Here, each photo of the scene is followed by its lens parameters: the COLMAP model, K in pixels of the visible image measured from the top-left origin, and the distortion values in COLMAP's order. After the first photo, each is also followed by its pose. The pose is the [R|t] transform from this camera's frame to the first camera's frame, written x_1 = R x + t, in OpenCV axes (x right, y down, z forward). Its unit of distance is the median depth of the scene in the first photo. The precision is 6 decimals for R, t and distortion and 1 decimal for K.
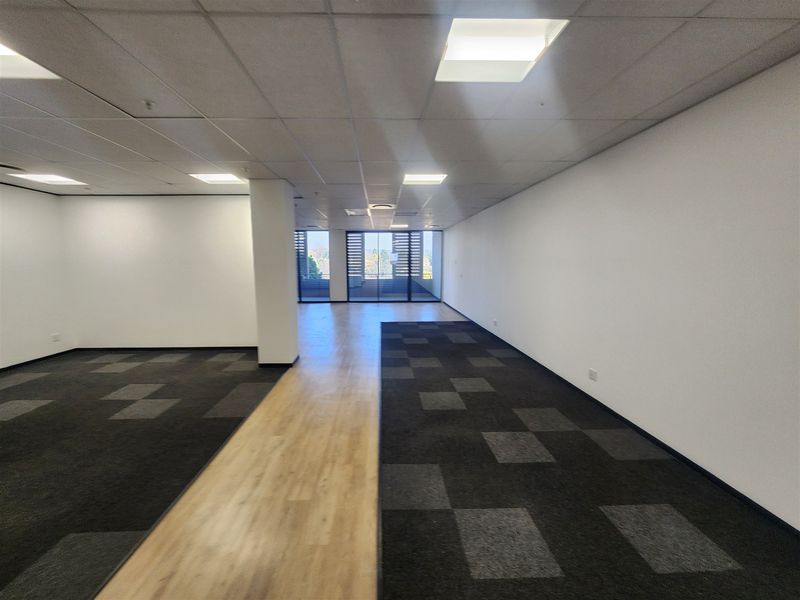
lens RADIAL K [[329.3, 0, 391.6], [0, 329.3, 299.9], [0, 0, 1]] dist [-0.001822, -0.000802]
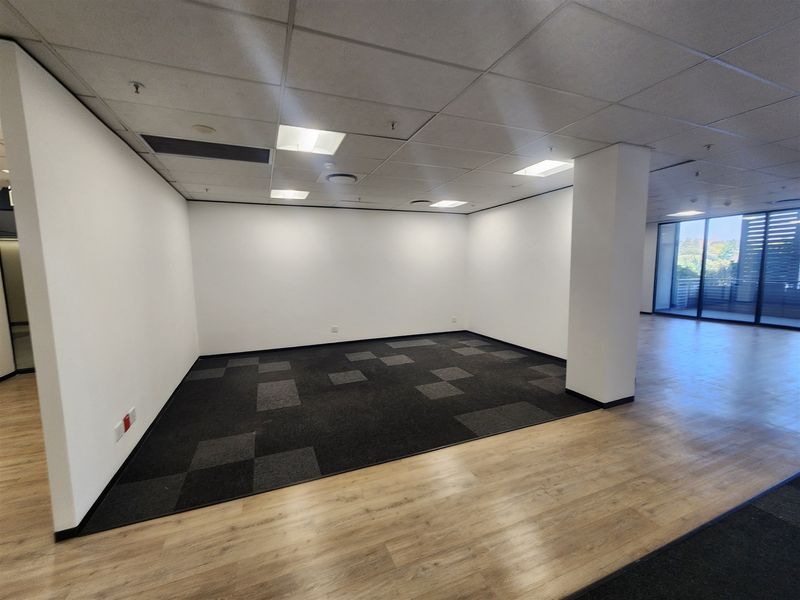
lens RADIAL K [[329.3, 0, 391.6], [0, 329.3, 299.9], [0, 0, 1]] dist [-0.001822, -0.000802]
pose [[0.340717, 0.091025, -0.935749, 0.361409], [-0.097277, 0.993373, 0.061211, -0.055893], [0.935120, 0.070171, 0.347314, 0.589712]]
